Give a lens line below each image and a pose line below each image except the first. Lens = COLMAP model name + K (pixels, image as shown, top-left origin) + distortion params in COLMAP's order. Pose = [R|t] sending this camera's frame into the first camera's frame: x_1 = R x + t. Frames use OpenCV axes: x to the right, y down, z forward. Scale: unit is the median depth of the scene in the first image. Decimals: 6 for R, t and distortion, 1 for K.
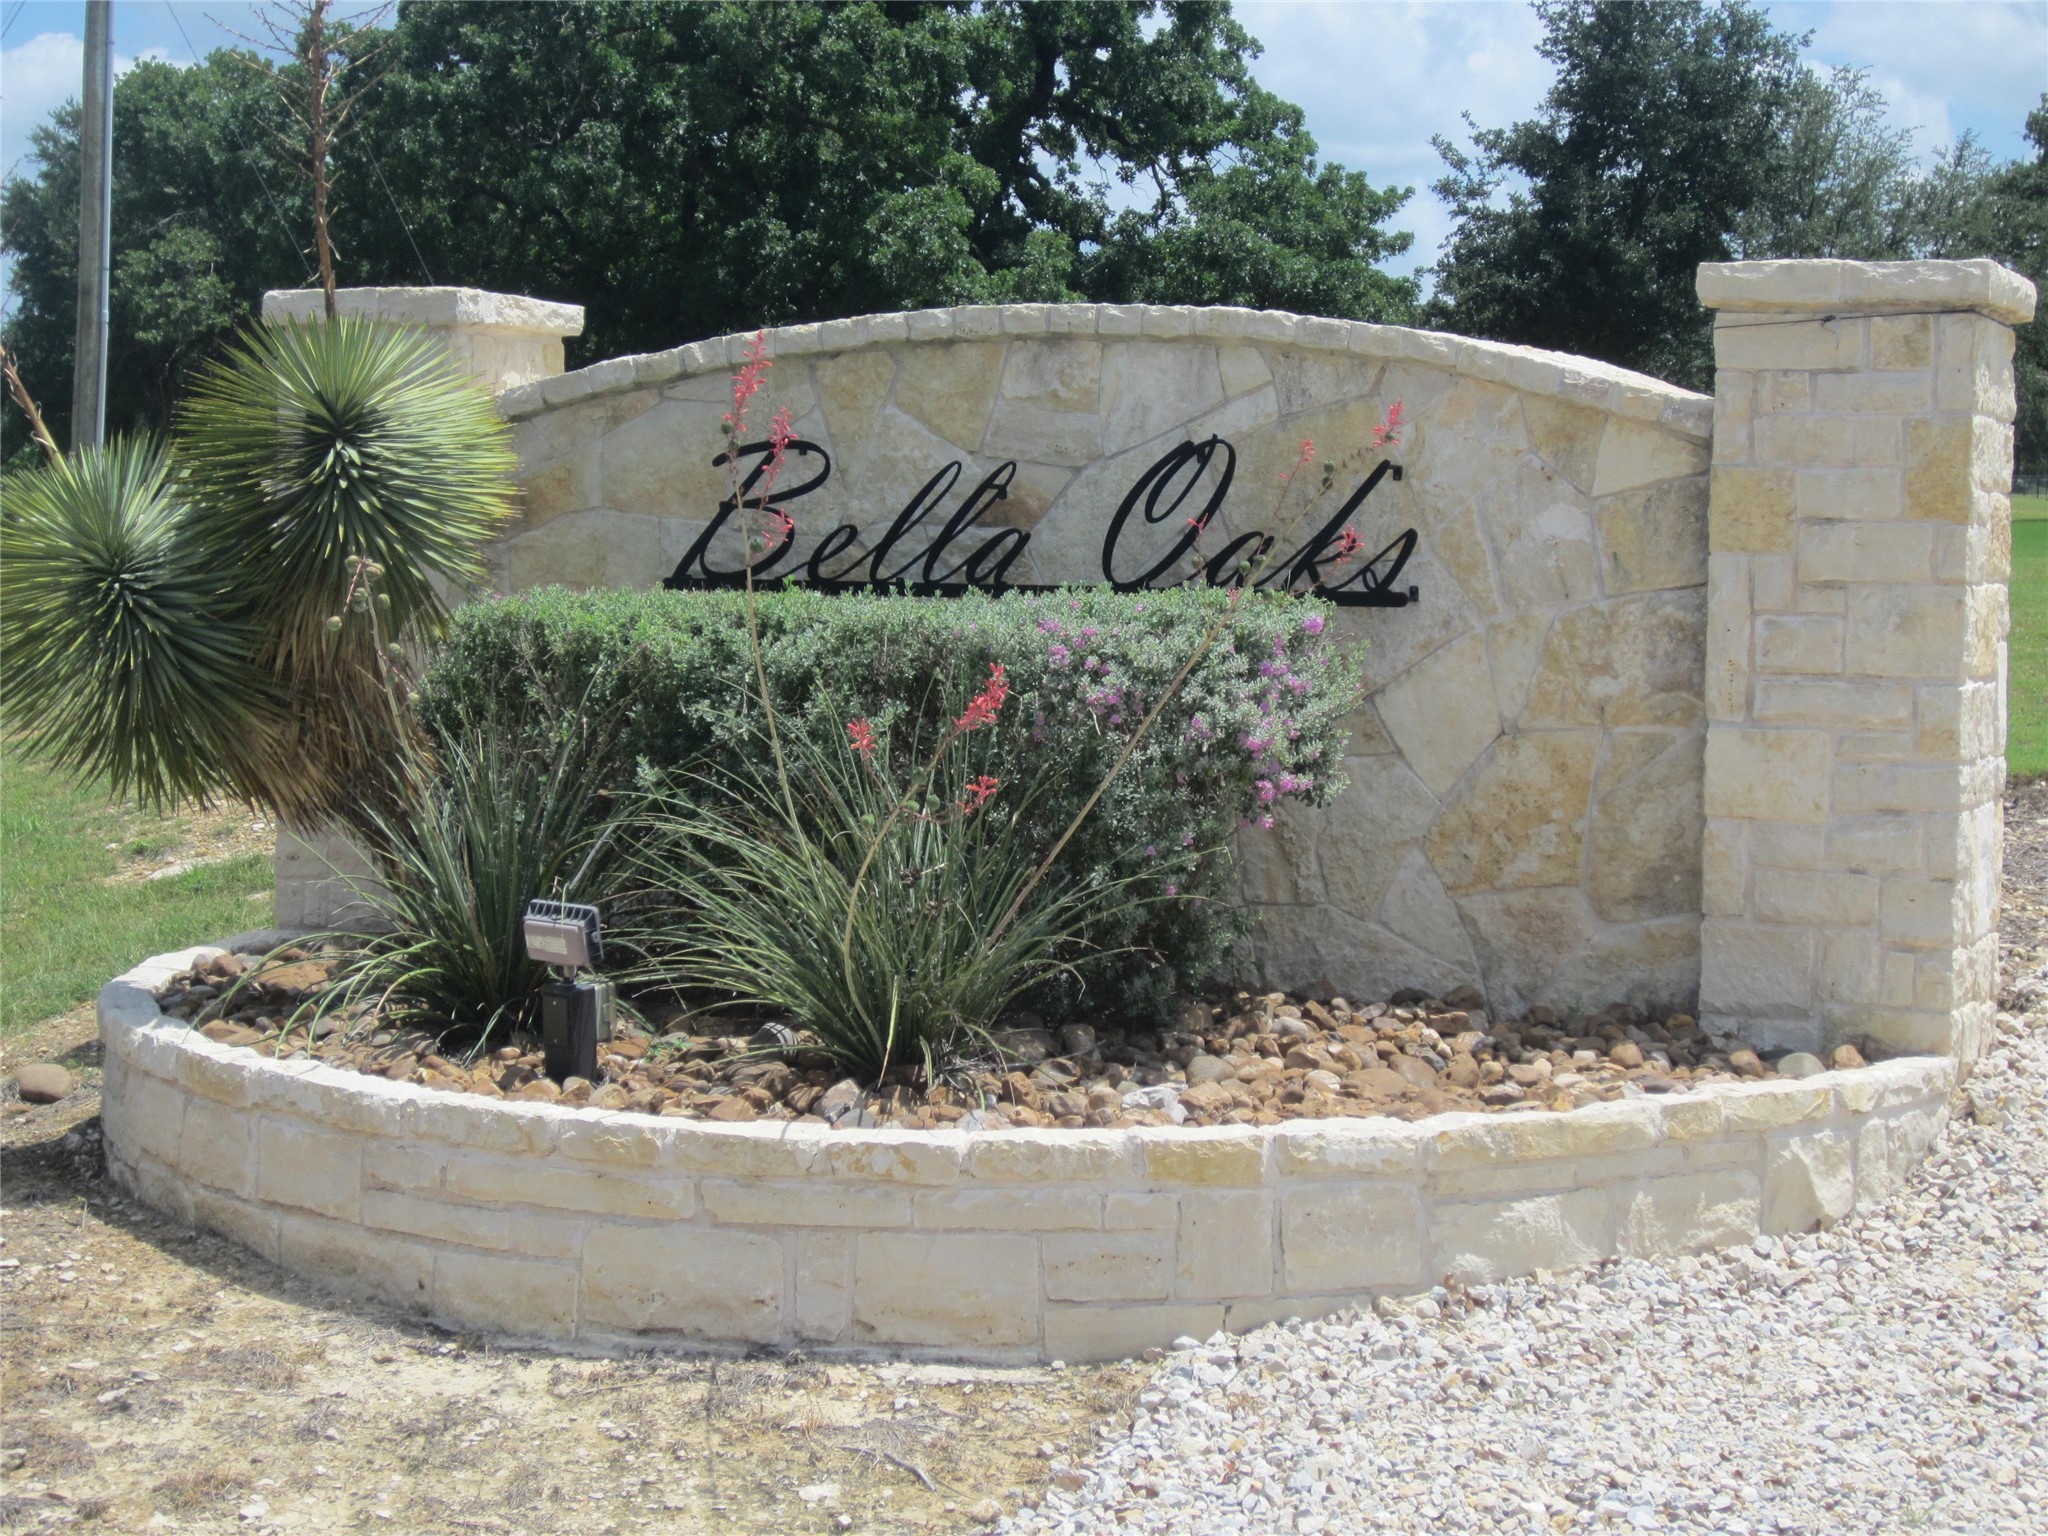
lens RADIAL K [[3423.0, 0, 1024.0], [0, 3423.0, 764.4], [0, 0, 1]] dist [-0.150129, 0.000000]
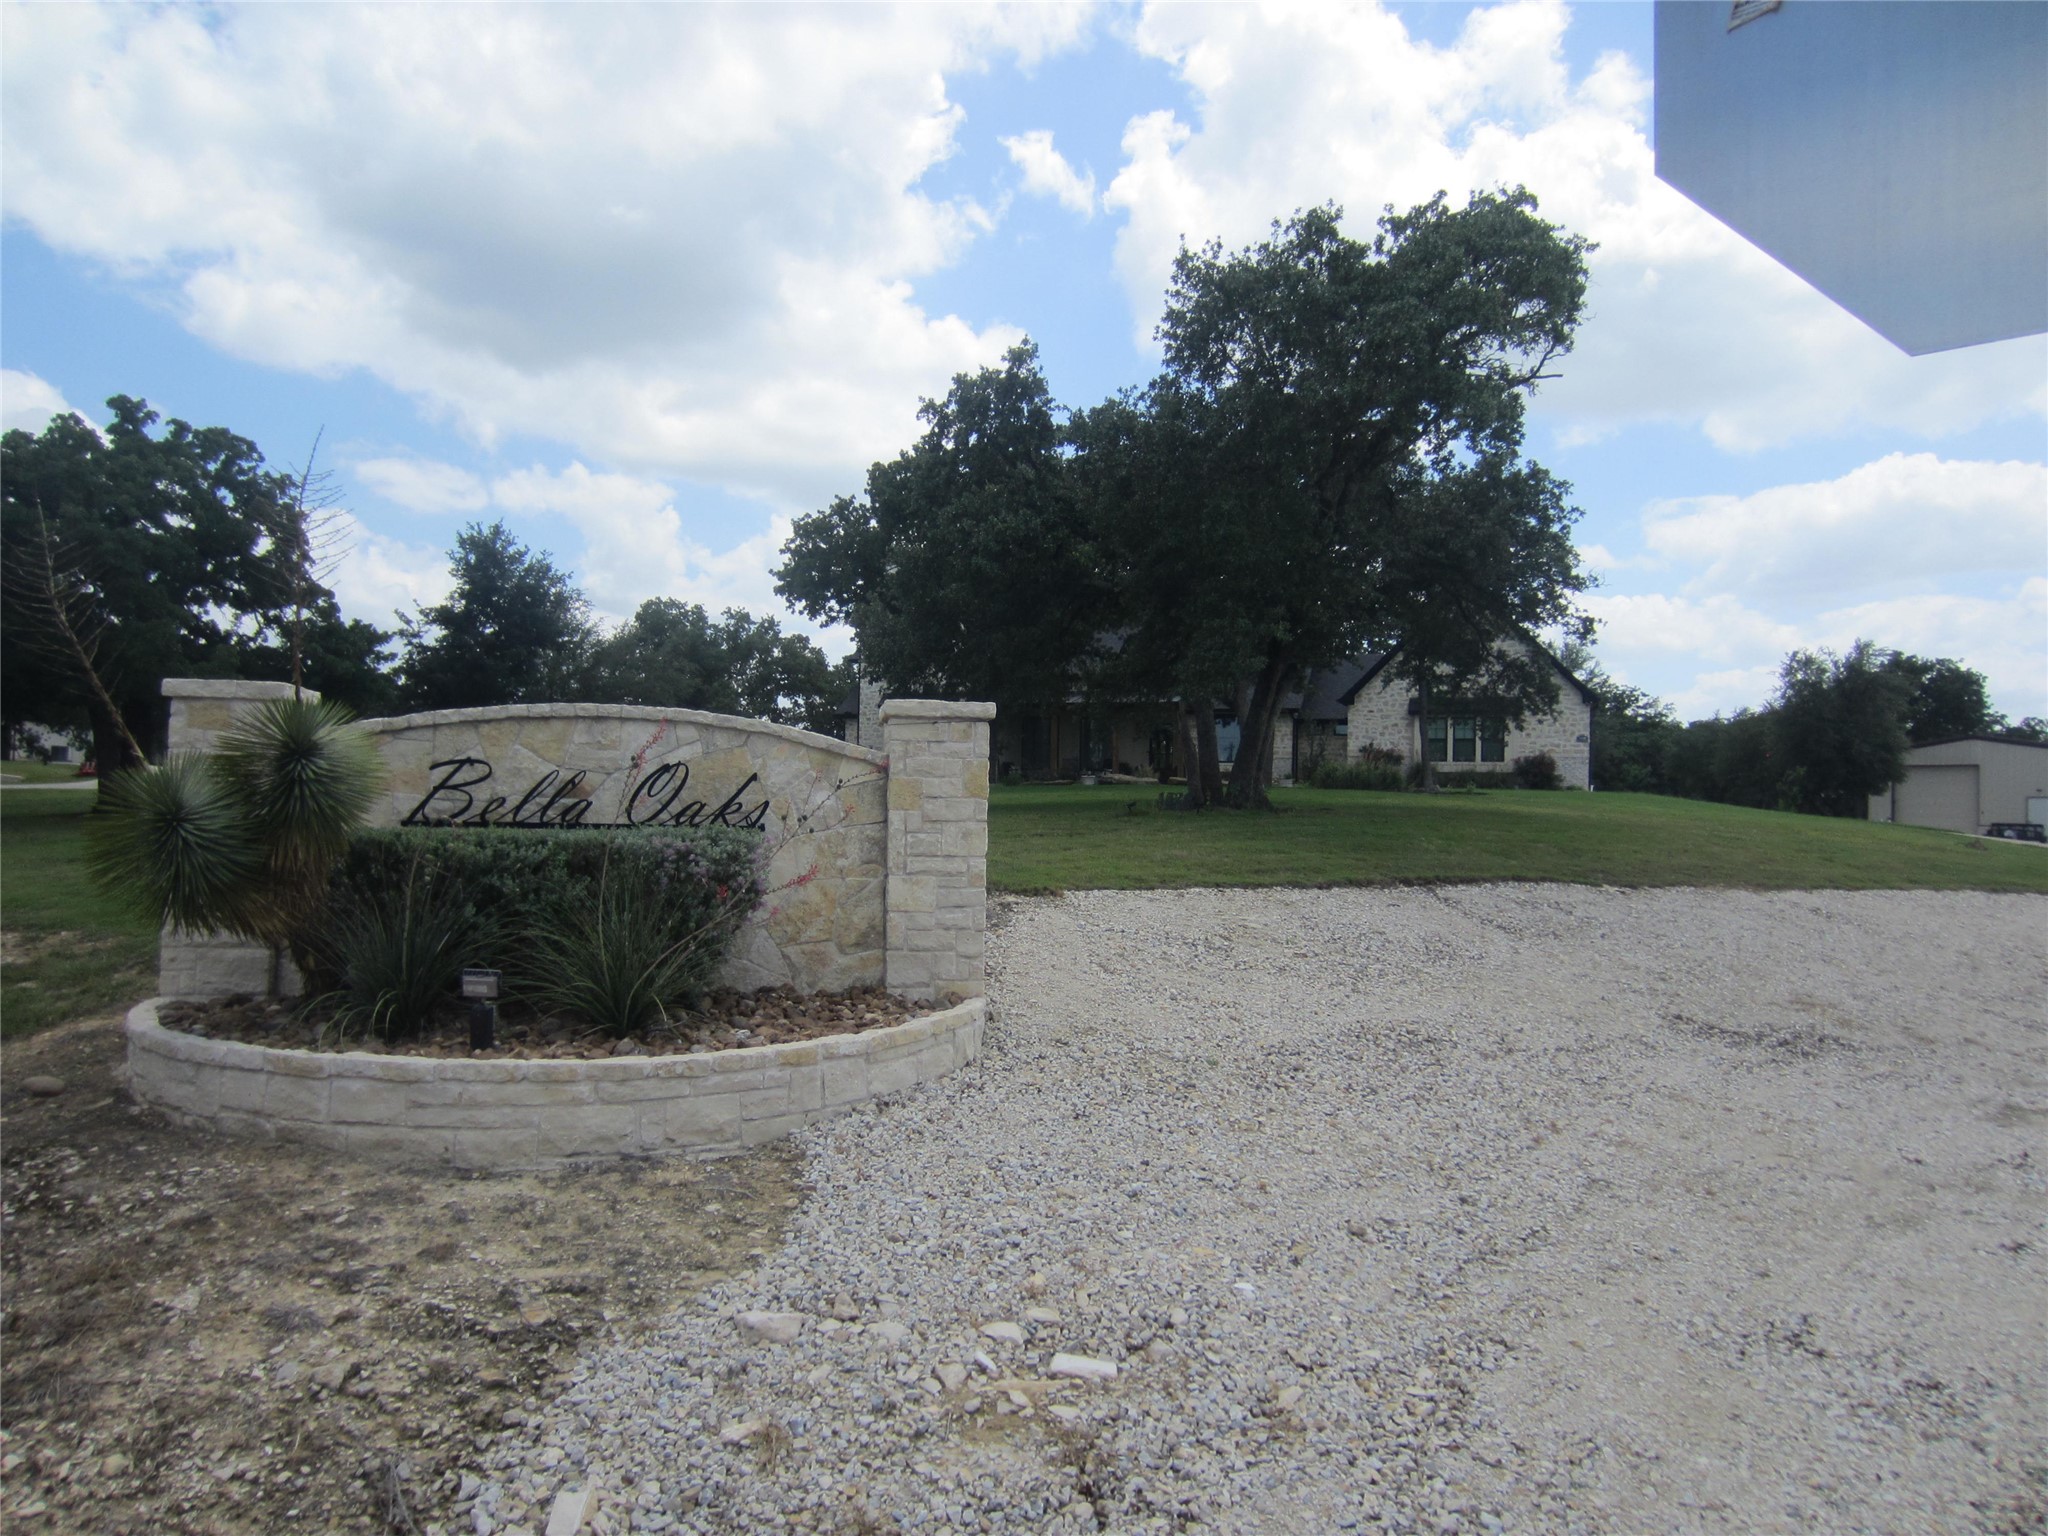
lens RADIAL K [[1477.2, 0, 1026.2], [0, 1477.2, 775.2], [0, 0, 1]] dist [-0.001649, -0.000402]
pose [[0.835176, 0.011300, 0.549866, -0.301600], [0.031196, 0.997206, -0.067875, -0.007671], [-0.549097, 0.073841, 0.832490, -0.003971]]
